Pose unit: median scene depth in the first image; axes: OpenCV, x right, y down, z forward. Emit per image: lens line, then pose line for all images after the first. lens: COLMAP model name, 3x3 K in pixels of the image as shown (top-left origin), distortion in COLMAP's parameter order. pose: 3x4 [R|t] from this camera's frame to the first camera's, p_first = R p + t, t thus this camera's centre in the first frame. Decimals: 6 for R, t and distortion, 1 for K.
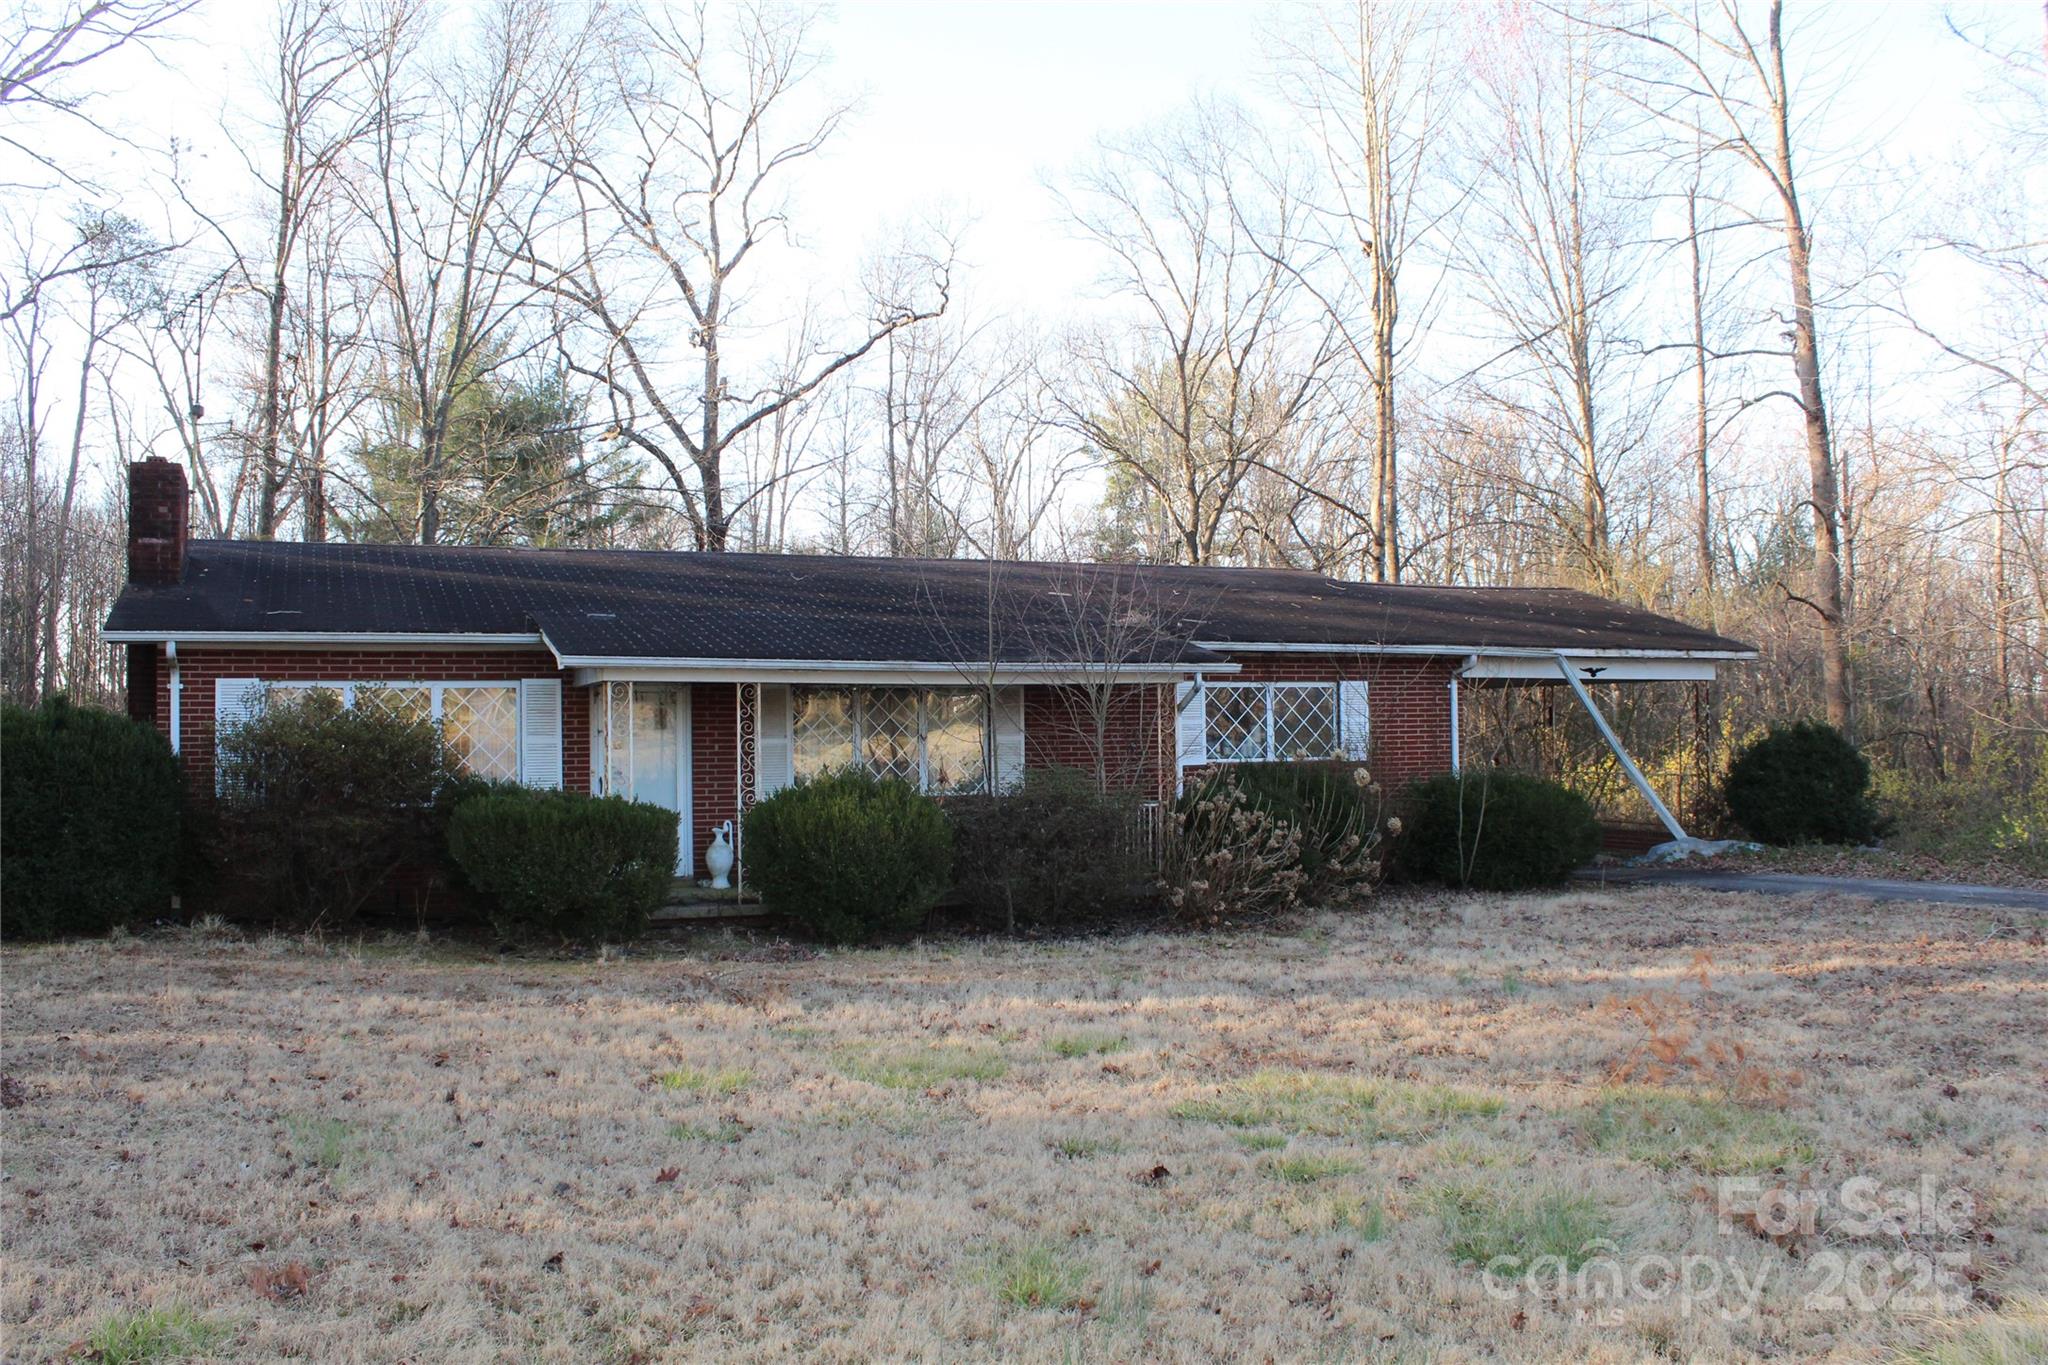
lens RADIAL K [[1718.4, 0, 1030.9], [0, 1718.4, 662.8], [0, 0, 1]] dist [-0.185939, 0.169537]
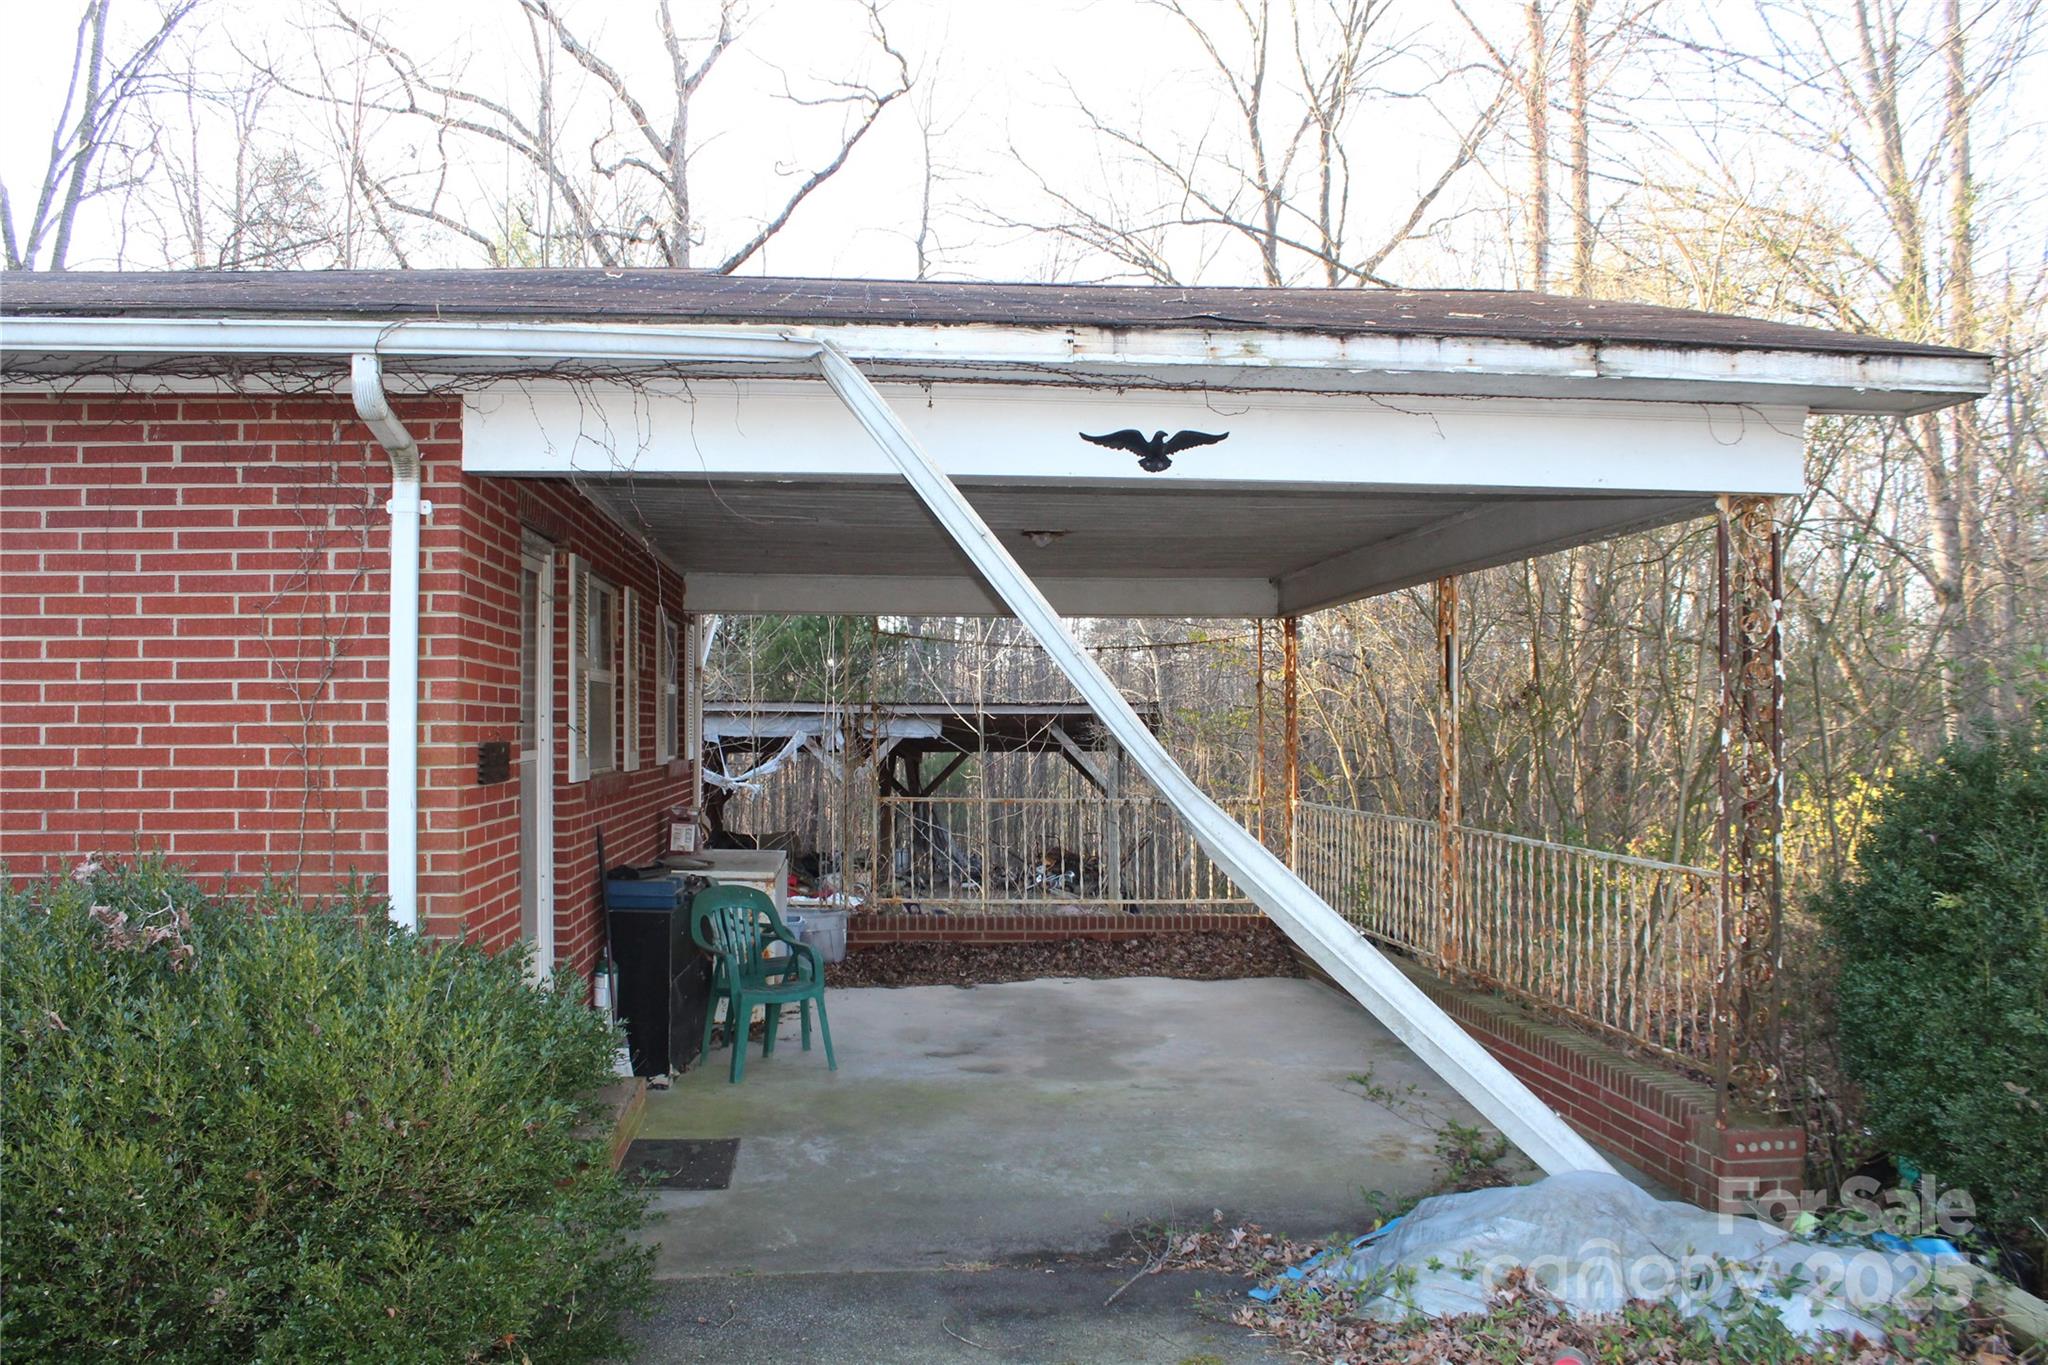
lens RADIAL K [[1718.4, 0, 1030.9], [0, 1718.4, 662.8], [0, 0, 1]] dist [-0.185939, 0.169537]
pose [[0.957772, -0.002615, -0.287517, 0.404098], [0.005928, 0.999926, 0.010654, 0.034247], [0.287467, -0.011909, 0.957716, 0.802295]]
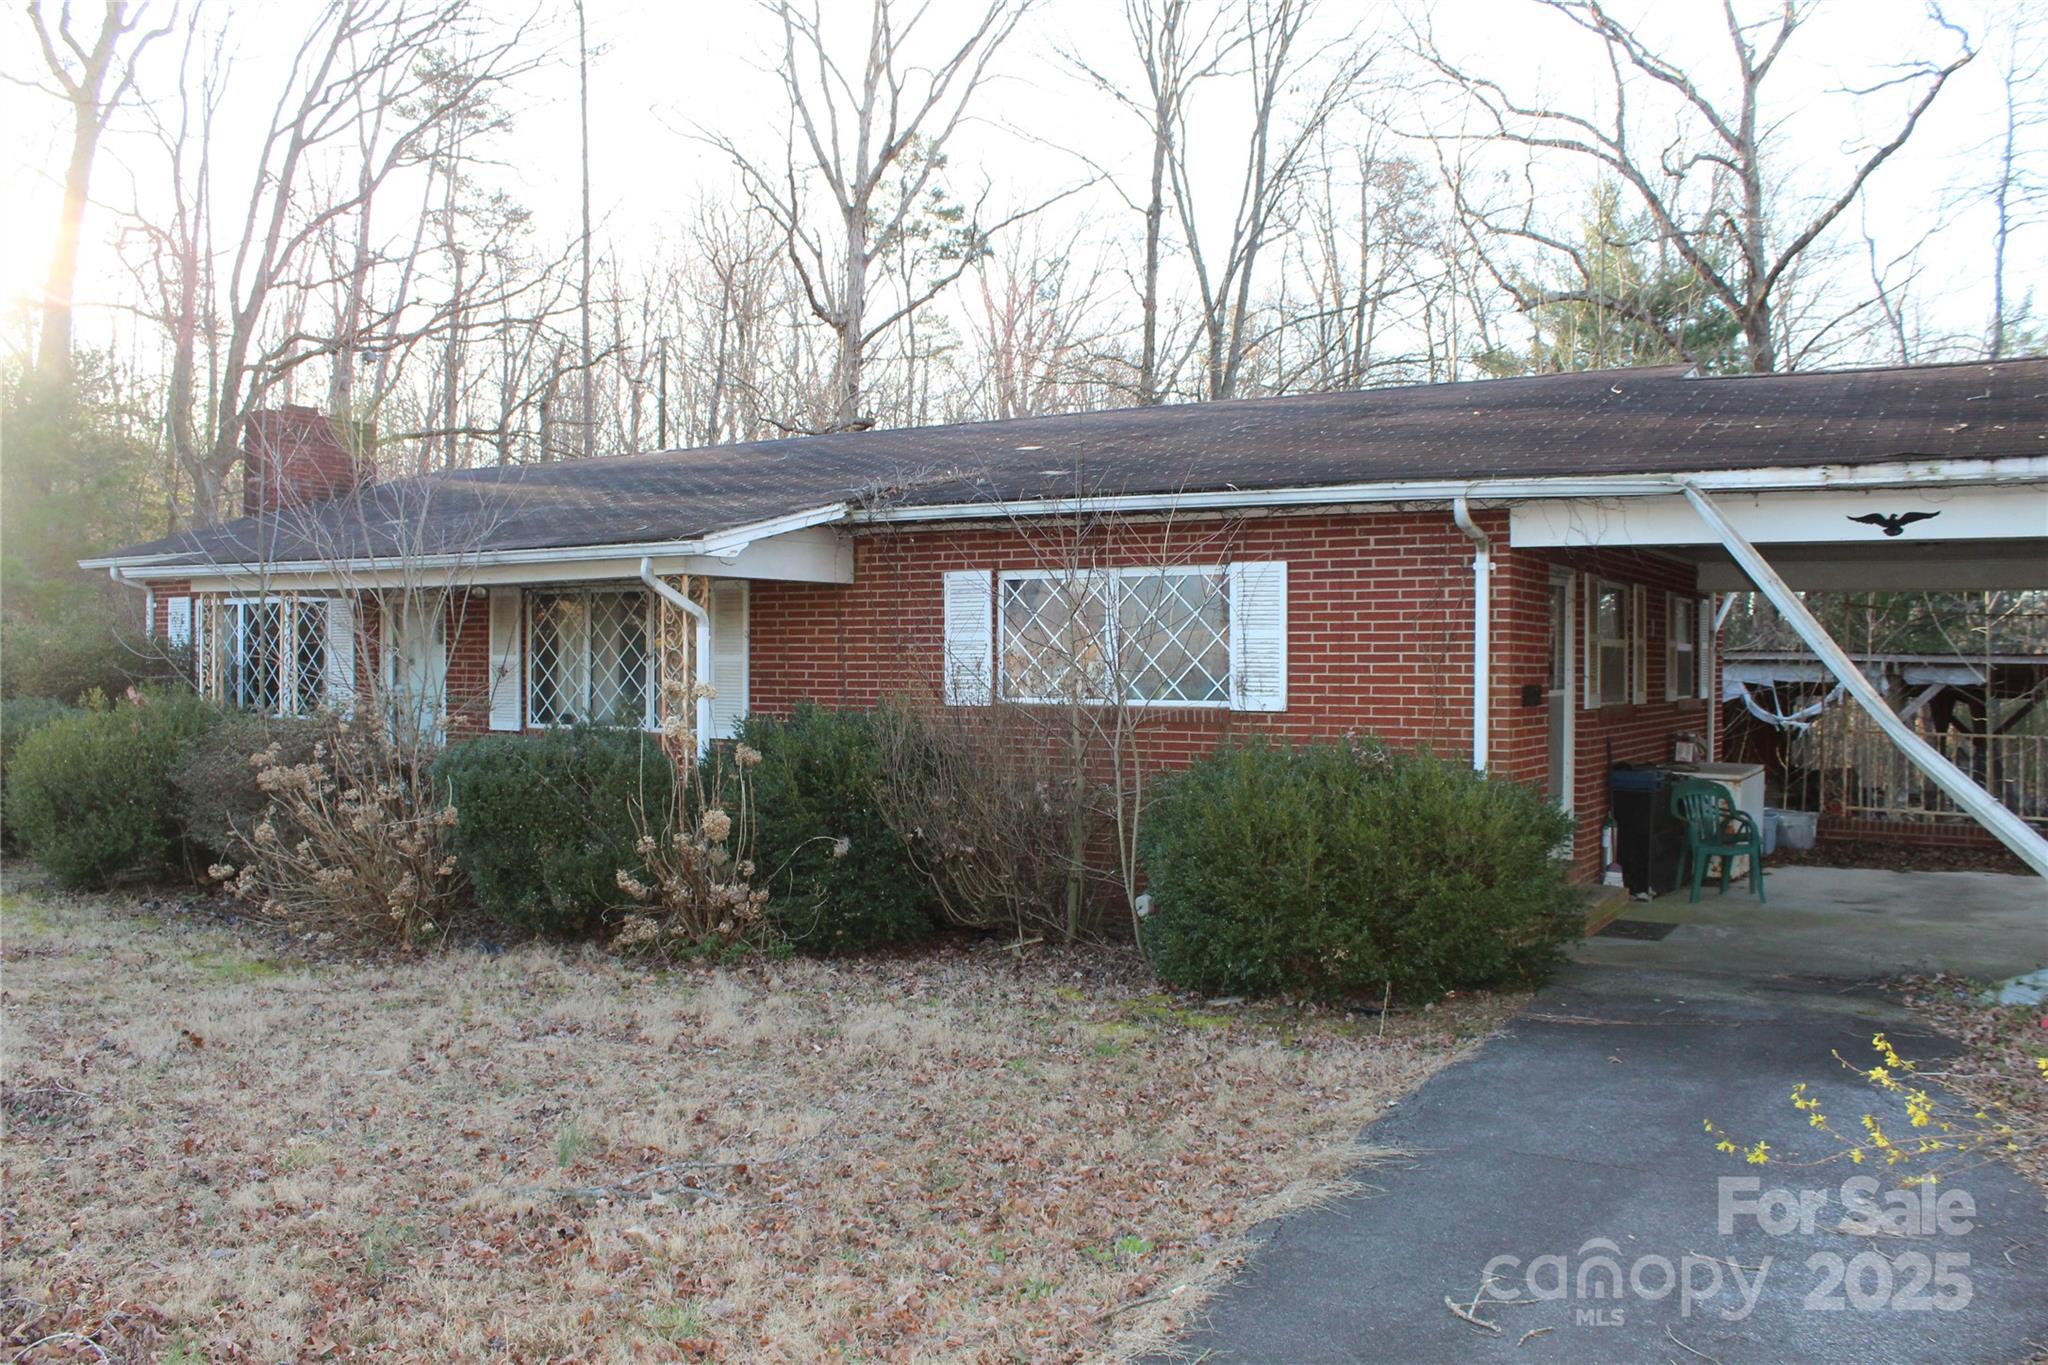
lens RADIAL K [[1678.1, 0, 1000.8], [0, 1678.1, 672.6], [0, 0, 1]] dist [-0.162897, 0.137428]
pose [[0.578696, 0.019889, -0.815301, 0.555830], [0.024058, 0.998851, 0.041443, 0.021336], [0.815189, -0.043597, 0.577552, 0.620242]]
